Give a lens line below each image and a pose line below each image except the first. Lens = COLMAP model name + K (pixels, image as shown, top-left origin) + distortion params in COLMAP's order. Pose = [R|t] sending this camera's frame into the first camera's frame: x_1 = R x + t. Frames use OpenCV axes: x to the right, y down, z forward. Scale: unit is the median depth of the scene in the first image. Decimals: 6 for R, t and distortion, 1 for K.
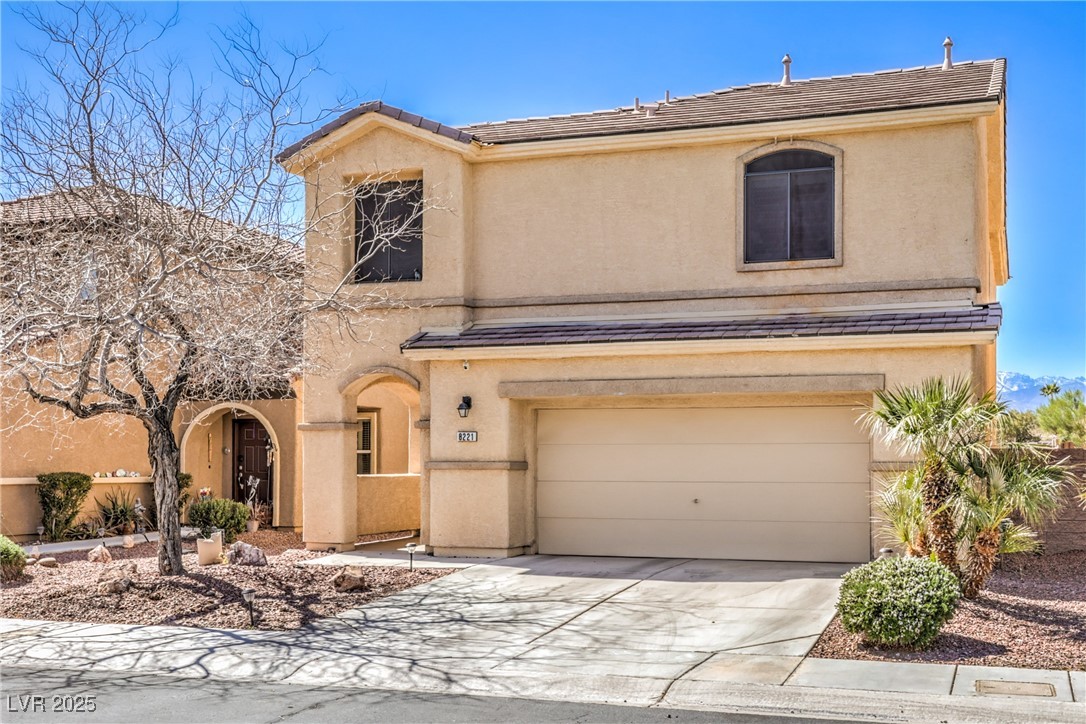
lens RADIAL K [[1128.2, 0, 592.3], [0, 1128.2, 357.4], [0, 0, 1]] dist [-0.002160, -0.001513]
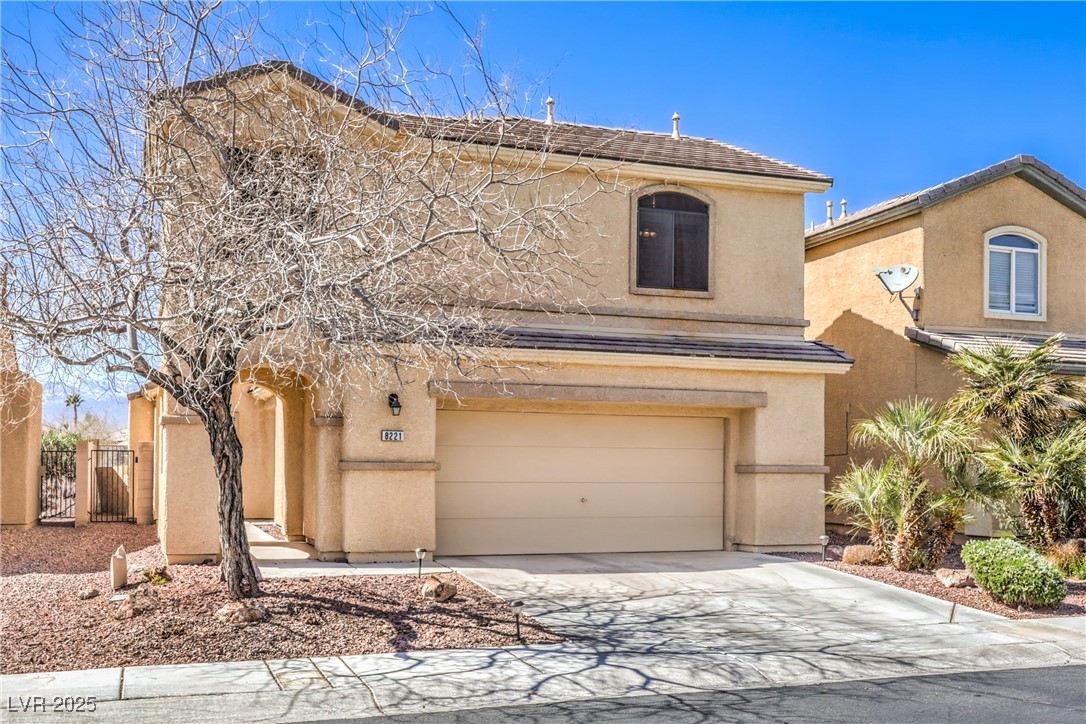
lens RADIAL K [[1063.4, 0, 543.0], [0, 1063.4, 362.0], [0, 0, 1]] dist [0.002611, -0.001552]
pose [[0.802026, 0.064146, 0.593835, -0.575853], [-0.062516, 0.997771, -0.023345, 0.021907], [-0.594008, -0.018401, 0.804248, 0.210639]]
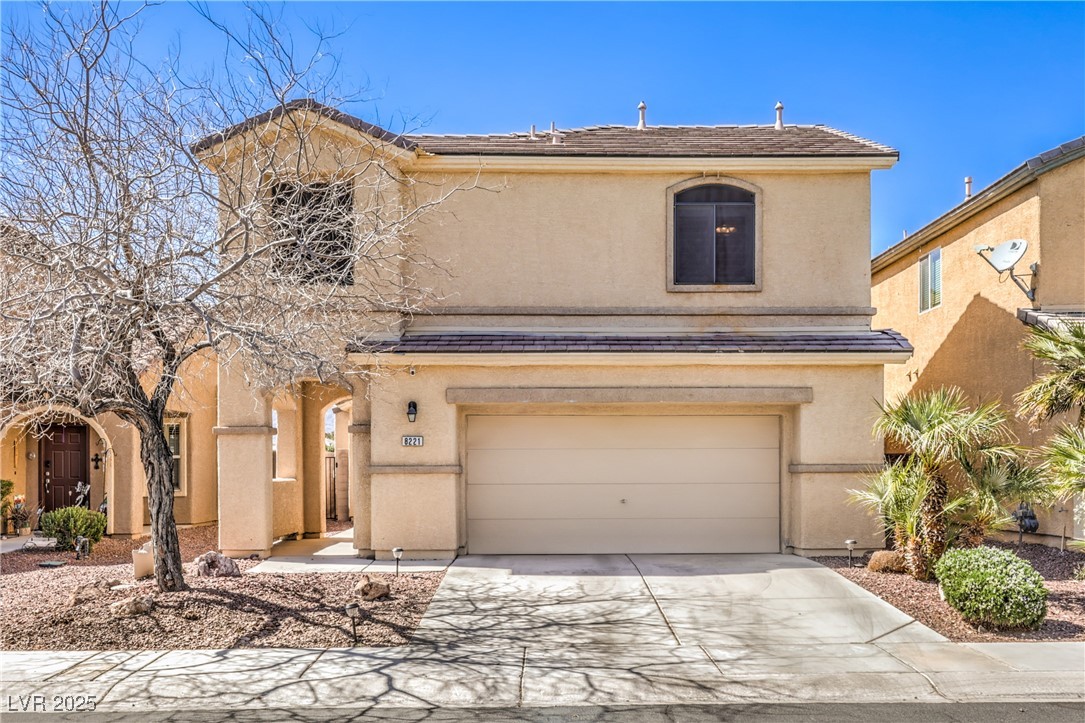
lens RADIAL K [[977.6, 0, 540.9], [0, 977.6, 398.6], [0, 0, 1]] dist [-0.000109, 0.000507]
pose [[0.949012, 0.018190, 0.314714, -0.292794], [-0.025344, 0.999505, 0.018653, 0.013452], [-0.314219, -0.025678, 0.949003, 0.138578]]
